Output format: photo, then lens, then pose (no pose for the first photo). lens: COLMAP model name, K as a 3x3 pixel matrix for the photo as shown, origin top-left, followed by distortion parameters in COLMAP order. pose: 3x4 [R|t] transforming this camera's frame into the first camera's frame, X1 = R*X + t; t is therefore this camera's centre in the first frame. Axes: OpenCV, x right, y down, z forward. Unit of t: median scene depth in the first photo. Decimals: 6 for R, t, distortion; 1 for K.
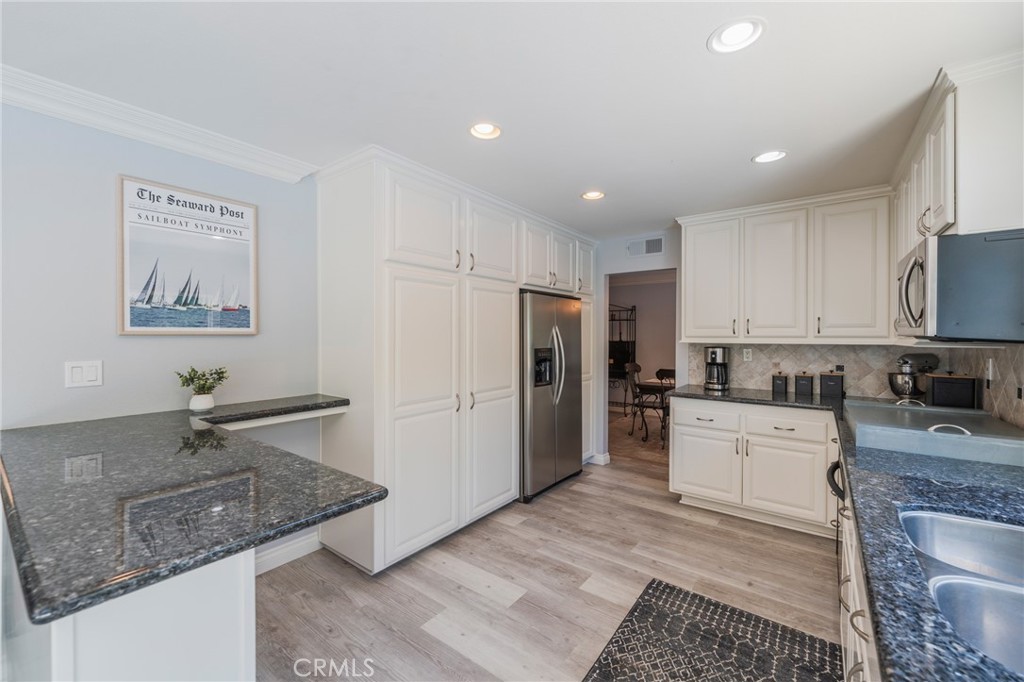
lens RADIAL K [[413.4, 0, 514.7], [0, 413.4, 337.5], [0, 0, 1]] dist [-0.000015, -0.000011]
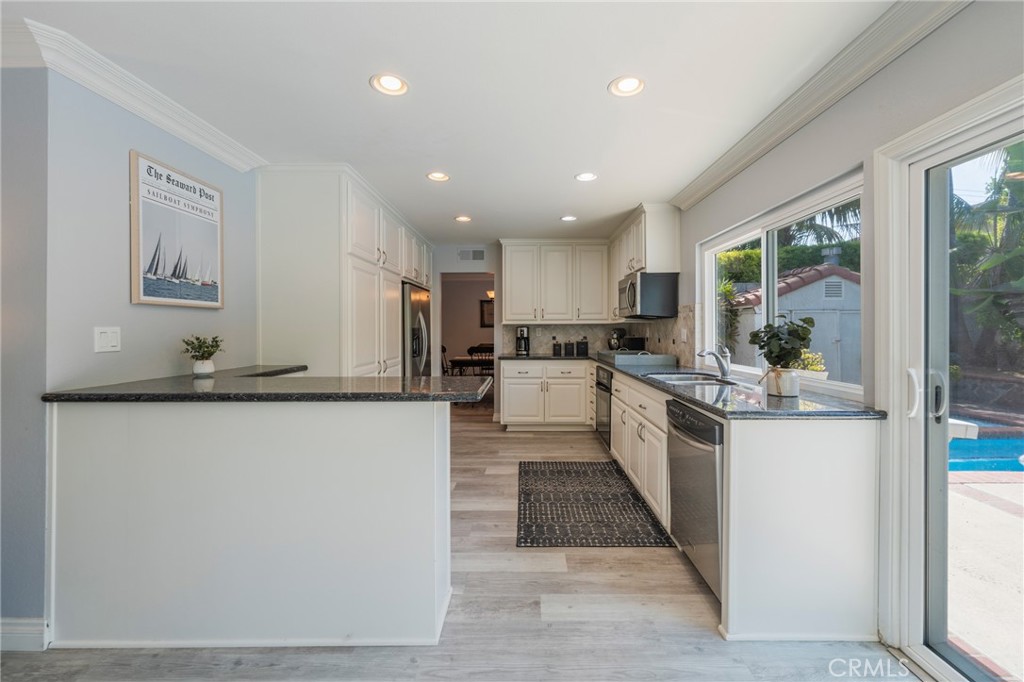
lens RADIAL K [[412.5, 0, 523.9], [0, 412.5, 331.2], [0, 0, 1]] dist [0.000196, -0.000009]
pose [[0.804658, -0.007016, 0.593698, -0.622732], [0.008696, 0.999962, 0.000030, 0.058388], [-0.593676, 0.005139, 0.804688, -0.342333]]
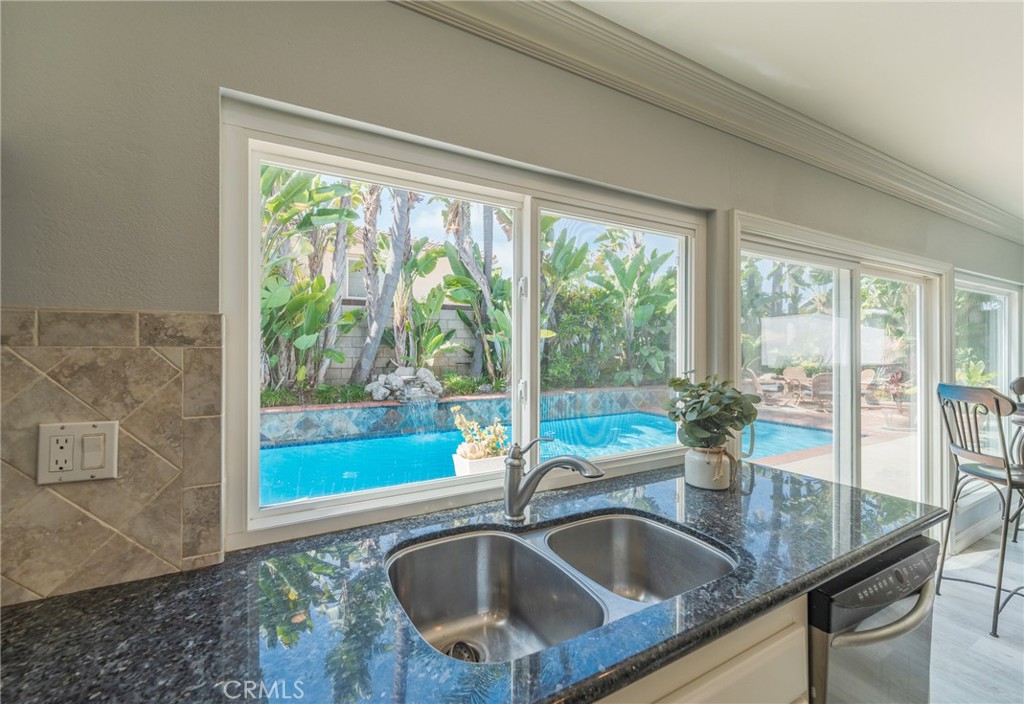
lens RADIAL K [[432.8, 0, 497.1], [0, 432.8, 348.3], [0, 0, 1]] dist [-0.000960, -0.000111]
pose [[-0.907822, -0.005267, 0.419322, 0.325763], [-0.001854, 0.999962, 0.008546, -0.006447], [-0.419351, 0.006981, -0.907797, 0.717424]]
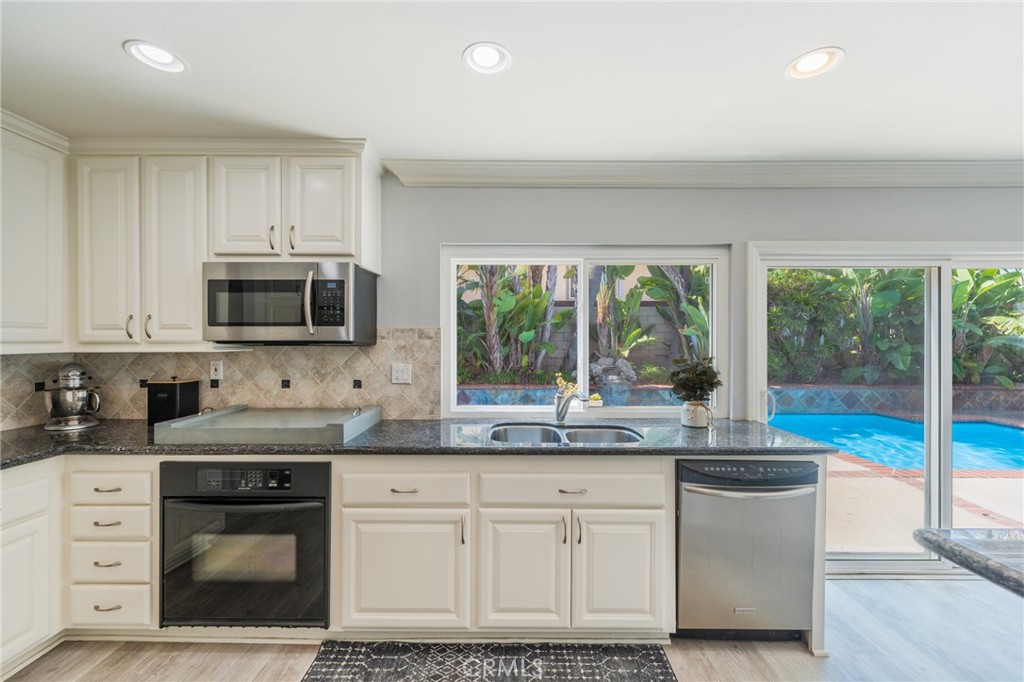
lens RADIAL K [[425.5, 0, 510.9], [0, 425.5, 343.1], [0, 0, 1]] dist [-0.000905, -0.000259]
pose [[-0.588364, -0.007161, 0.808565, -0.228090], [0.002441, 0.999940, 0.010632, -0.006087], [-0.808593, 0.008230, -0.588311, 0.941326]]
